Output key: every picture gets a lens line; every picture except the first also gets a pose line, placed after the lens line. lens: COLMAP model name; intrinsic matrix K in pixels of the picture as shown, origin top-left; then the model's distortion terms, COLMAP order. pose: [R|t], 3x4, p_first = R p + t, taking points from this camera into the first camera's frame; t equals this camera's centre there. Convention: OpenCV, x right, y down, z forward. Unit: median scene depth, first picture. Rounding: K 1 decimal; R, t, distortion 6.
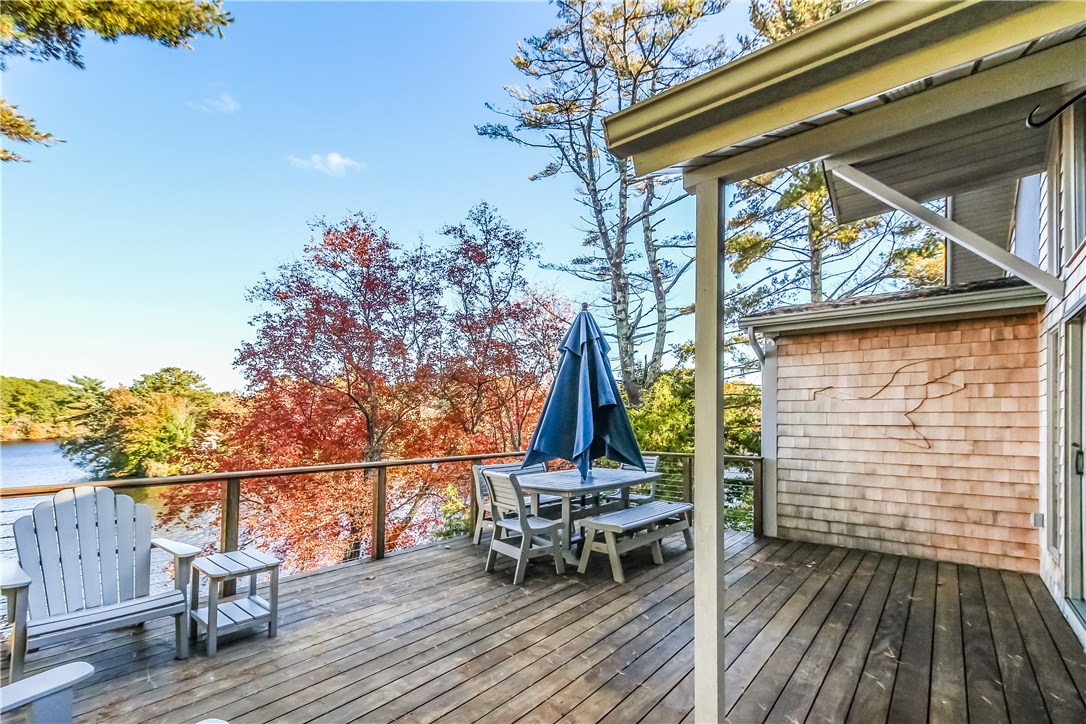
lens RADIAL K [[506.3, 0, 569.8], [0, 506.3, 404.0], [0, 0, 1]] dist [-0.003913, -0.000004]
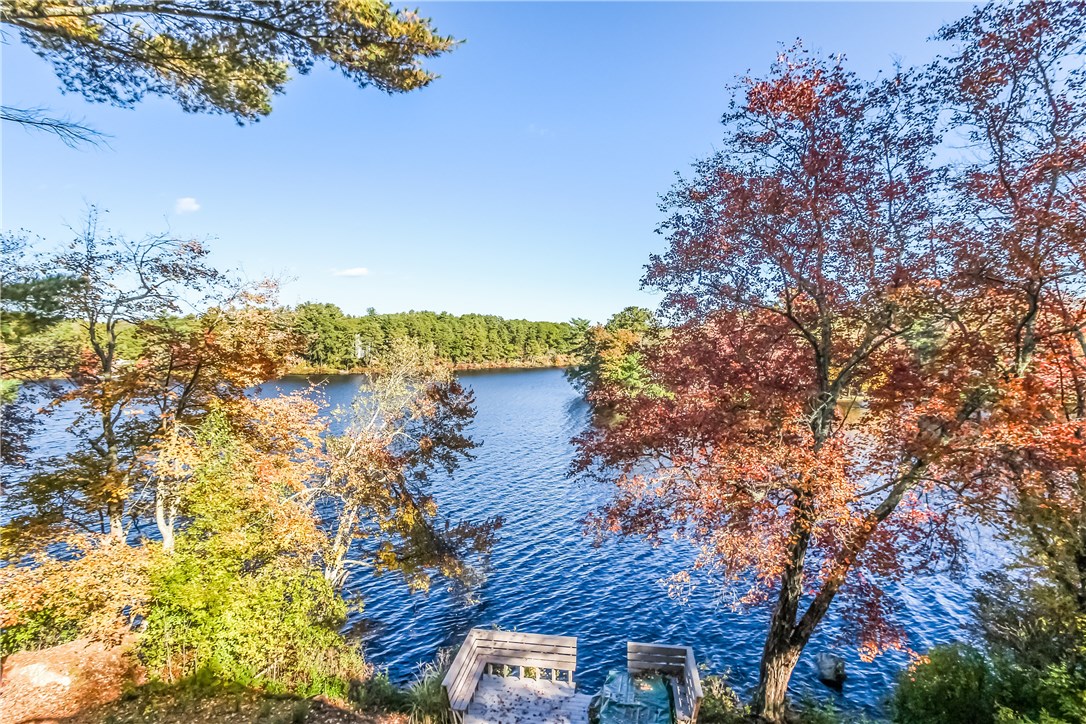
lens RADIAL K [[511.5, 0, 543.5], [0, 511.5, 348.3], [0, 0, 1]] dist [0.003630, -0.010074]
pose [[0.655945, -0.009603, -0.754747, -0.061606], [0.029326, 0.999488, 0.012770, 0.003137], [0.754238, -0.030510, 0.655891, 0.138237]]
